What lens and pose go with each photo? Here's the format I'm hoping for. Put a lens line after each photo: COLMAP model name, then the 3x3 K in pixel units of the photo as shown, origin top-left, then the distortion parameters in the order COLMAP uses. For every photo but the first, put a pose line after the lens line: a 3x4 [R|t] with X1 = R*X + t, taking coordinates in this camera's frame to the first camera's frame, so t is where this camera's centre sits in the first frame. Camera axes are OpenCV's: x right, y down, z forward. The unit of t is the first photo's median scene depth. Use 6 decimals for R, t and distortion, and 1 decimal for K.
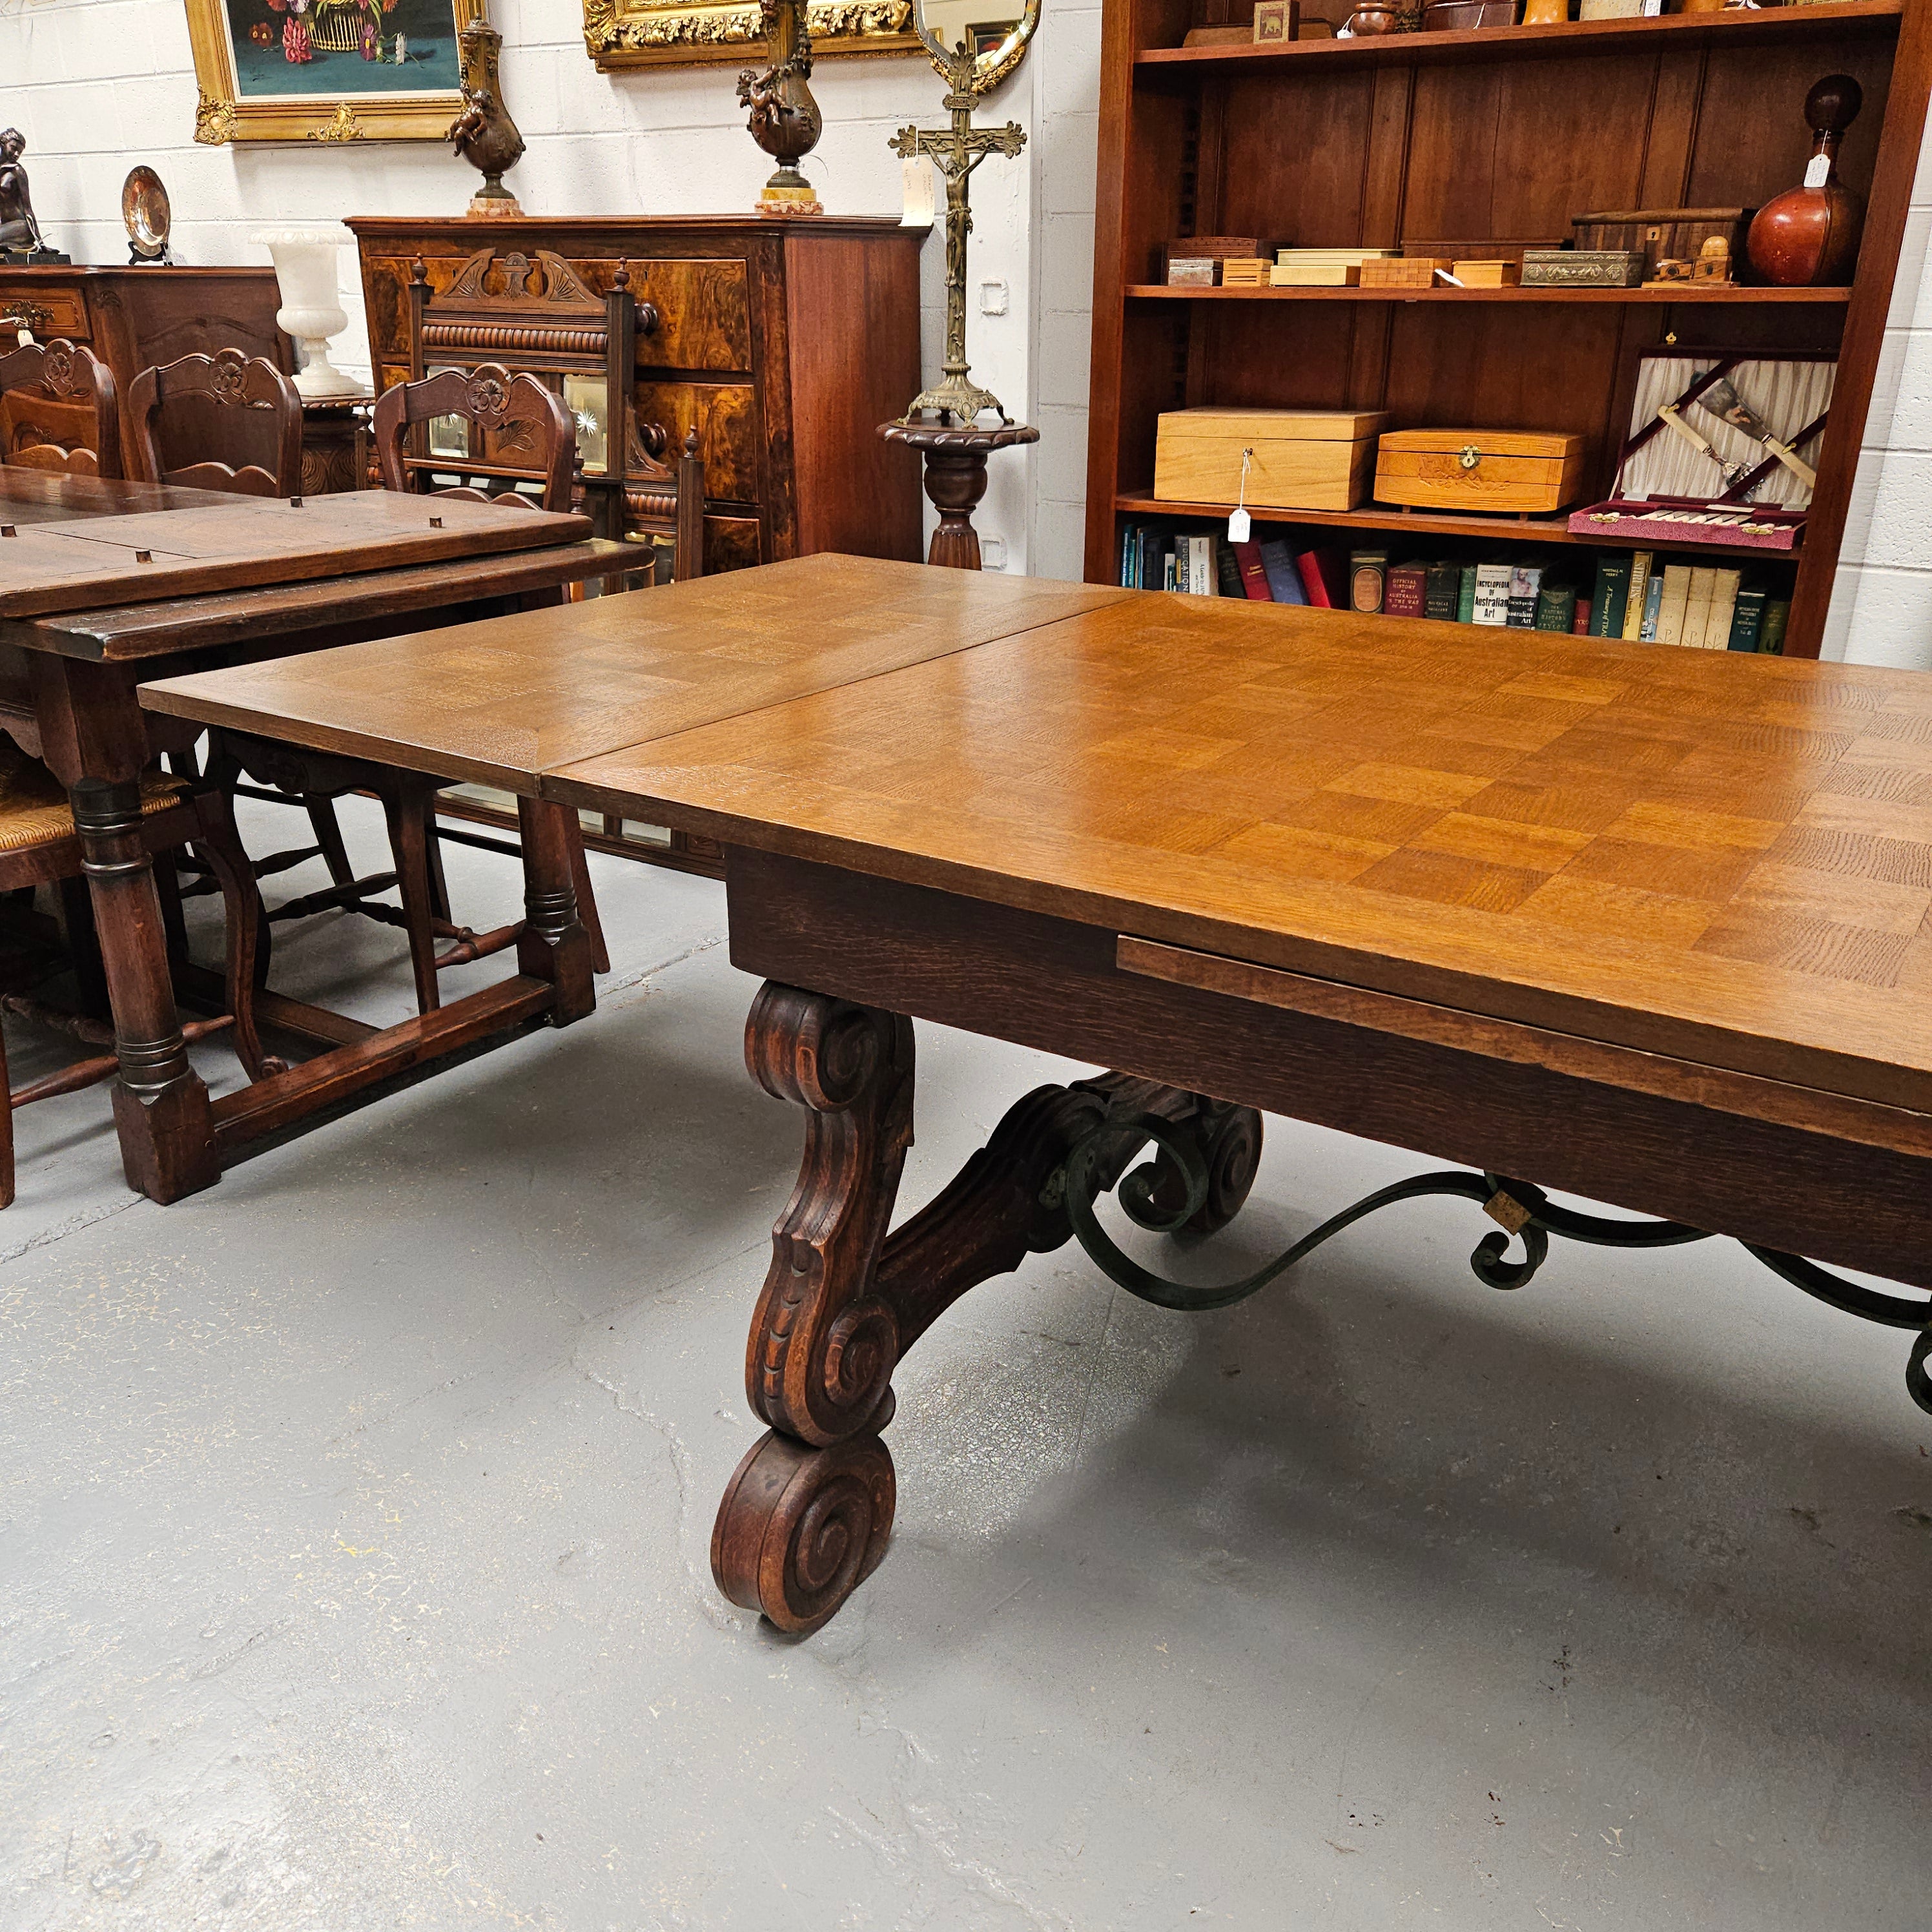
lens RADIAL K [[1727.6, 0, 965.4], [0, 1727.6, 962.8], [0, 0, 1]] dist [0.070994, -0.068913]
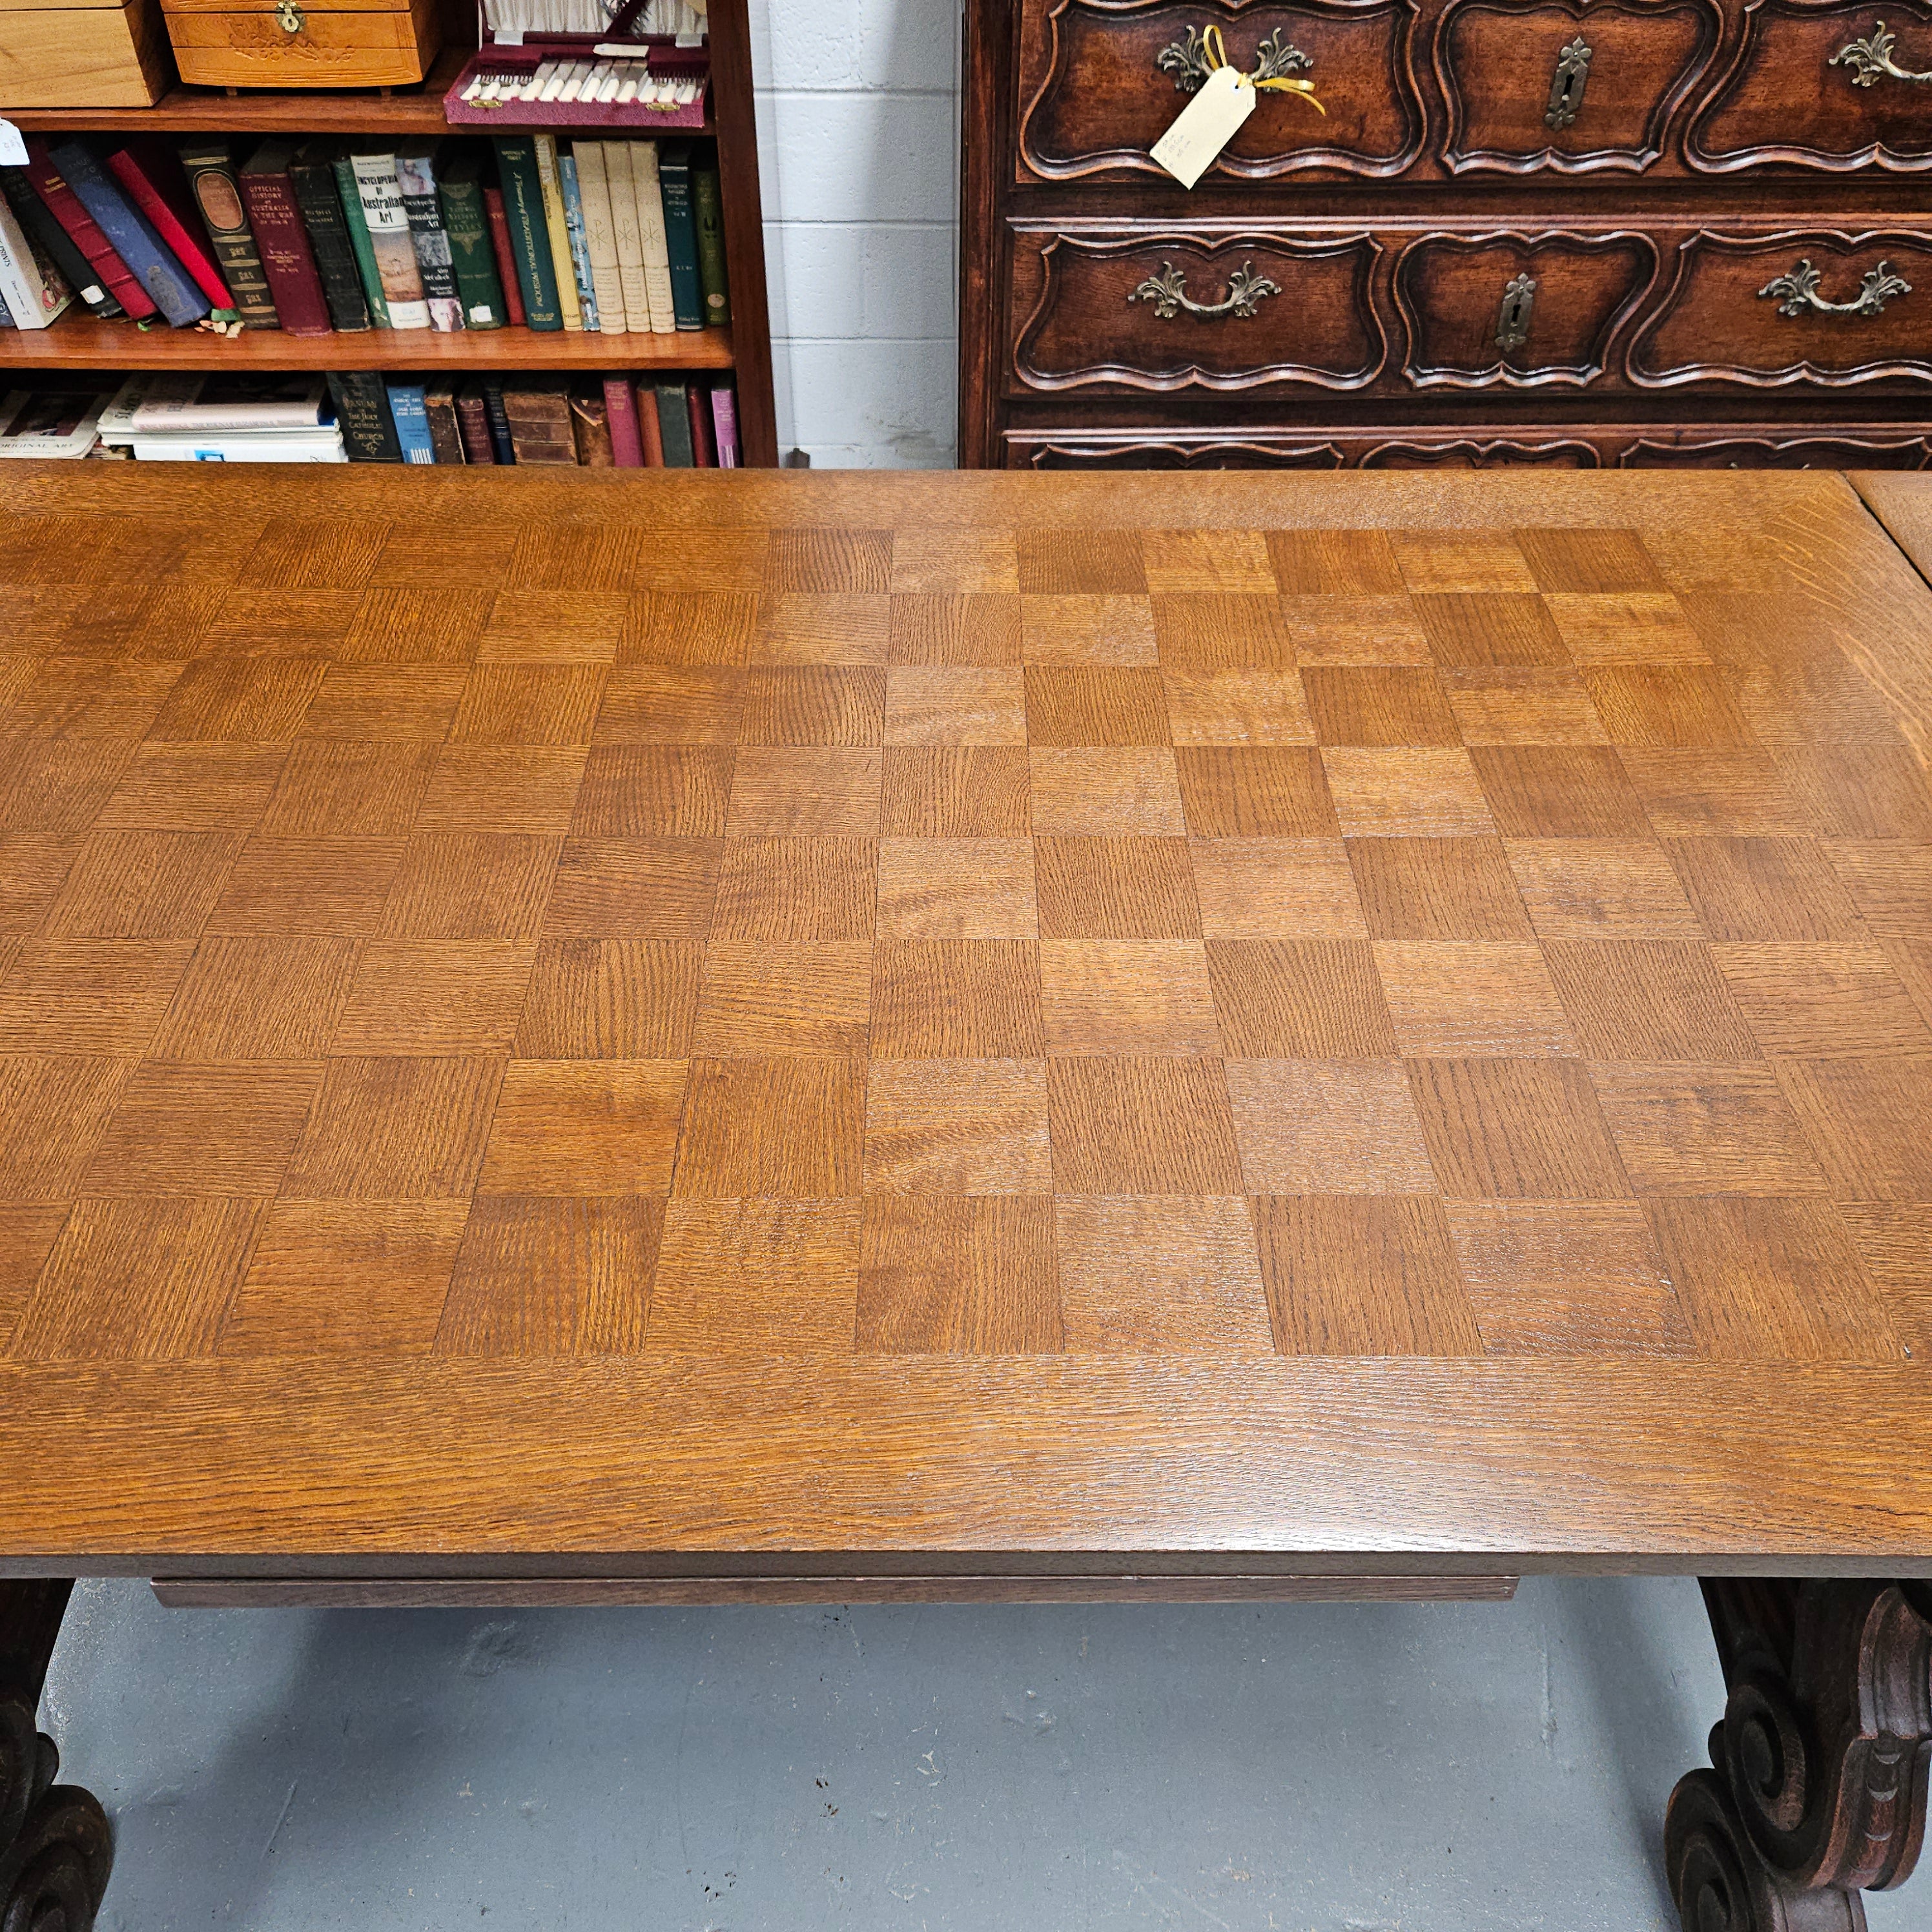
lens RADIAL K [[1727.6, 0, 961.2], [0, 1727.6, 963.4], [0, 0, 1]] dist [0.070994, -0.068913]
pose [[0.831703, -0.378577, 0.406139, 0.065053], [0.203219, 0.888299, 0.411859, -0.180895], [-0.516693, -0.260009, 0.815735, 0.115769]]
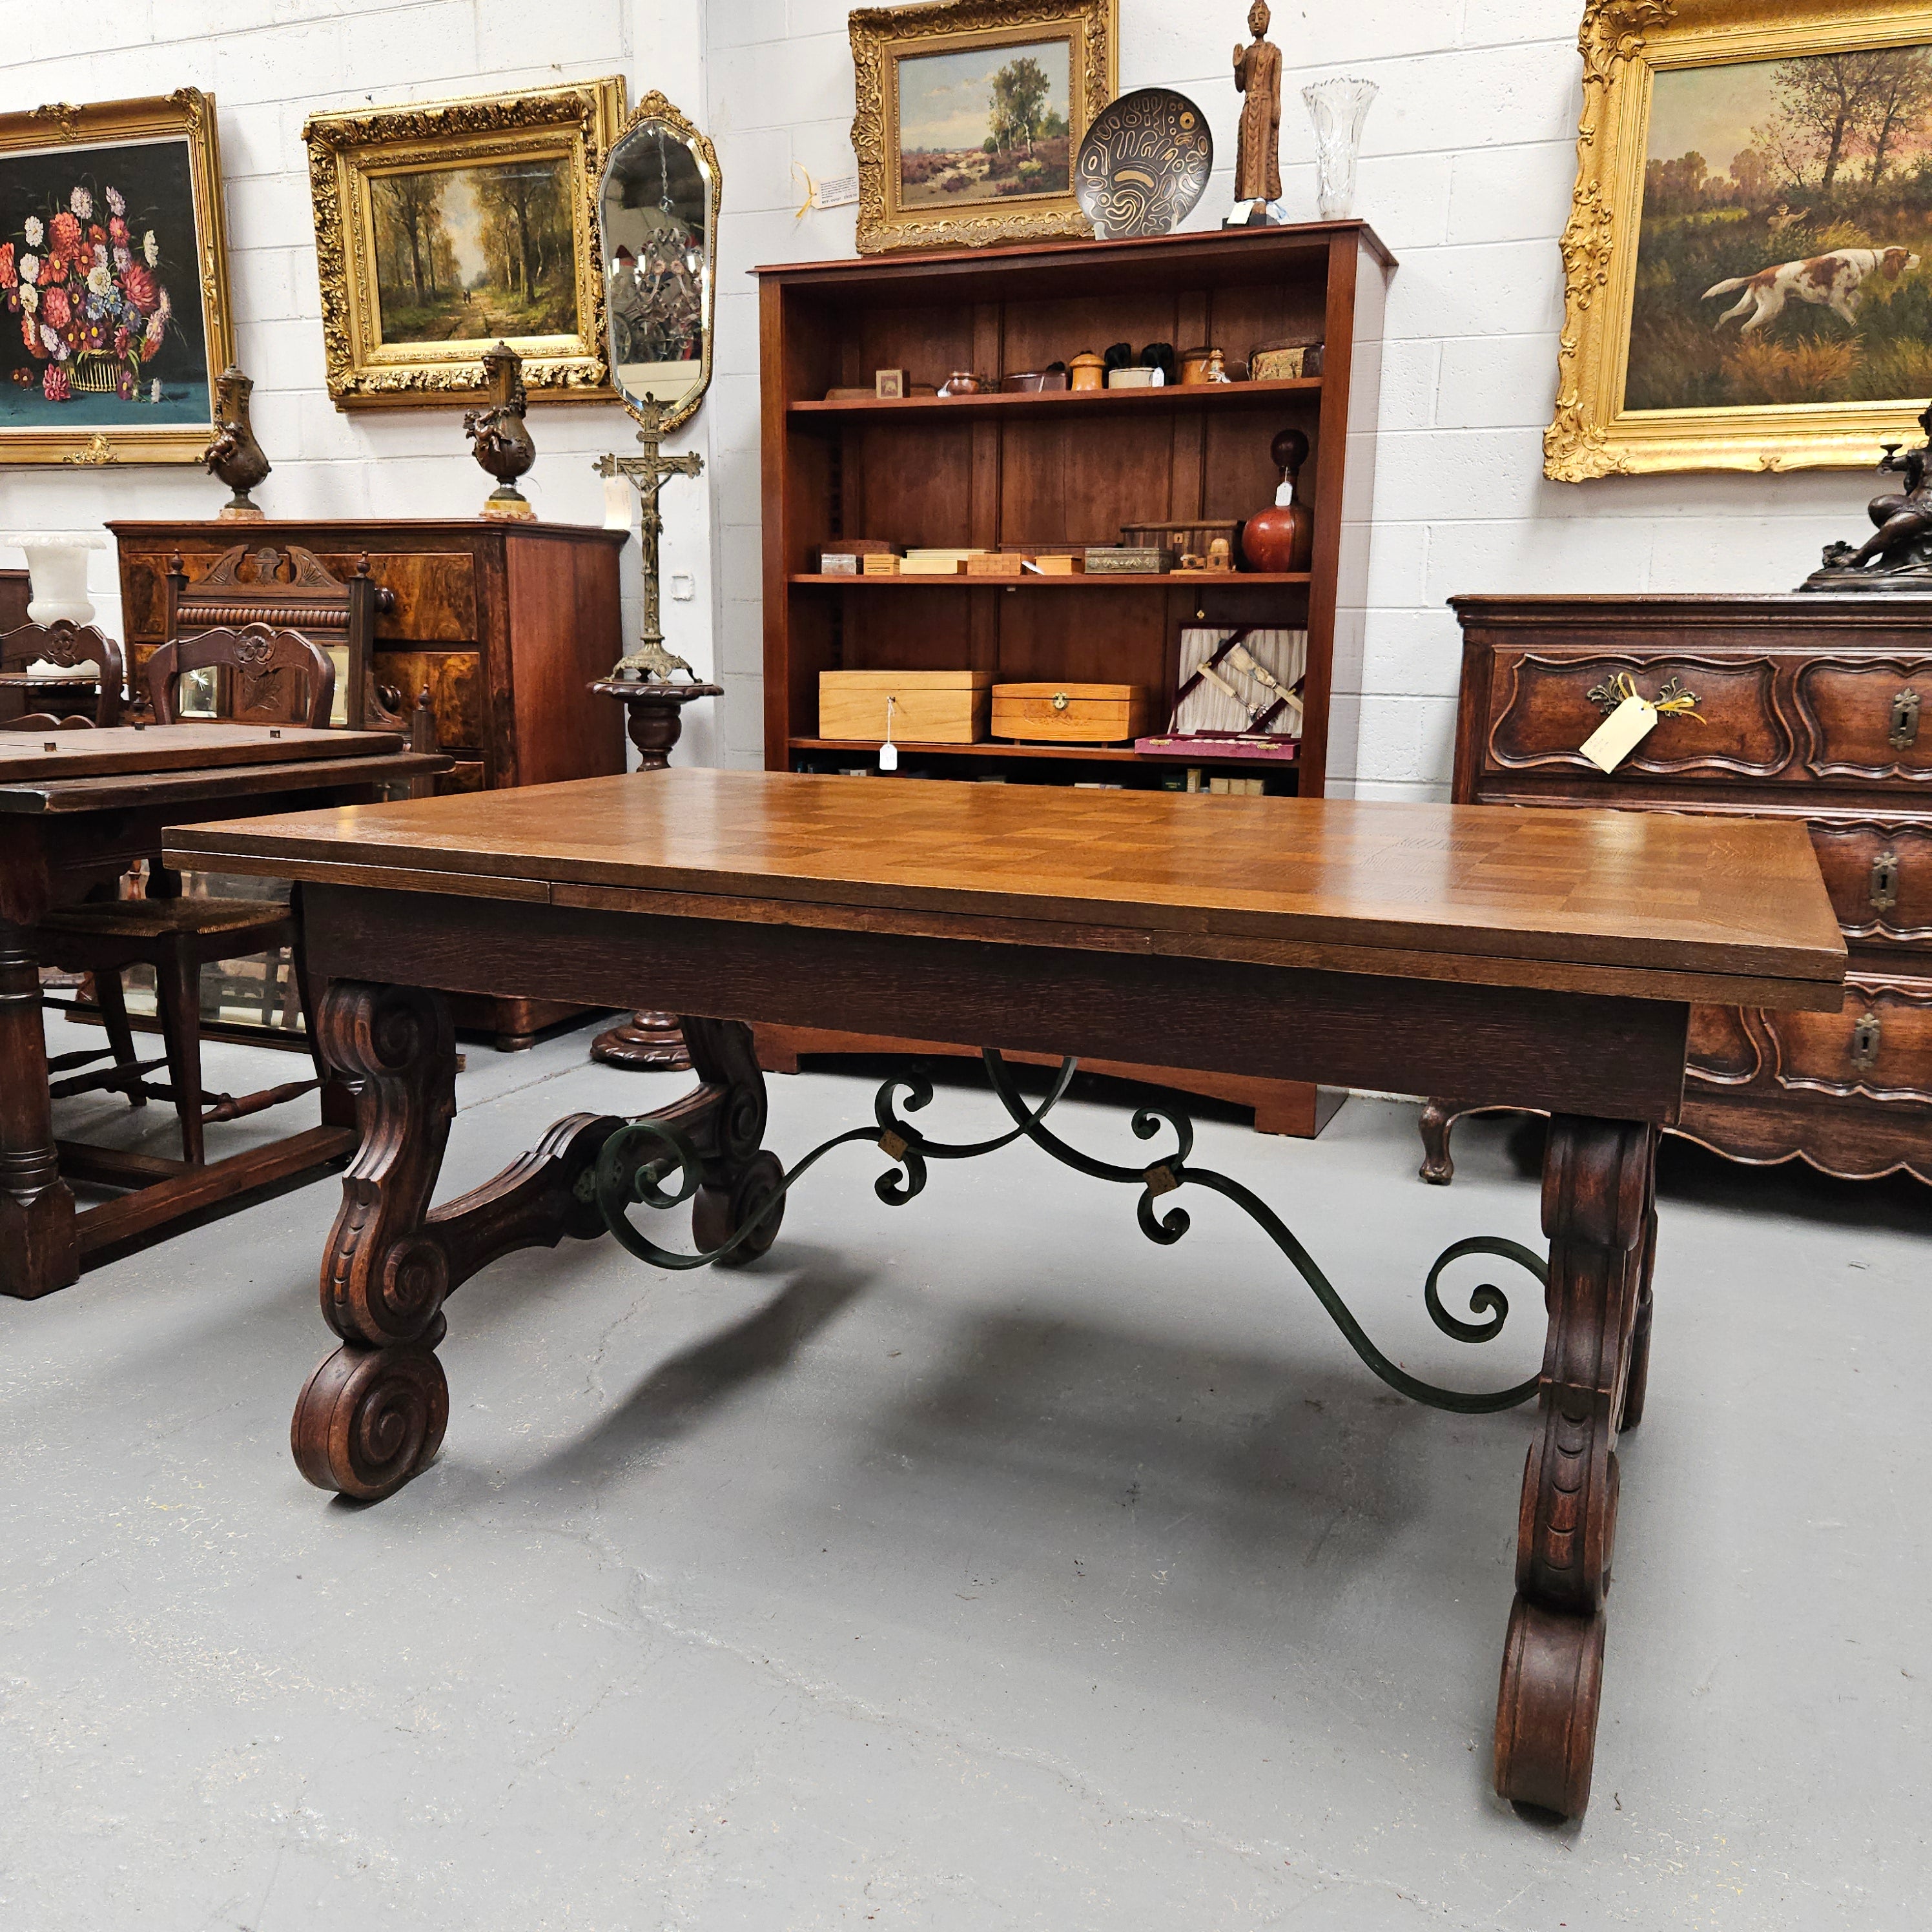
lens RADIAL K [[1727.3, 0, 946.6], [0, 1727.3, 955.7], [0, 0, 1]] dist [0.072107, -0.071534]
pose [[0.986851, -0.024645, 0.159741, -0.001697], [0.054347, 0.981359, -0.184338, 0.125521], [-0.152221, 0.190596, 0.969795, -0.187470]]
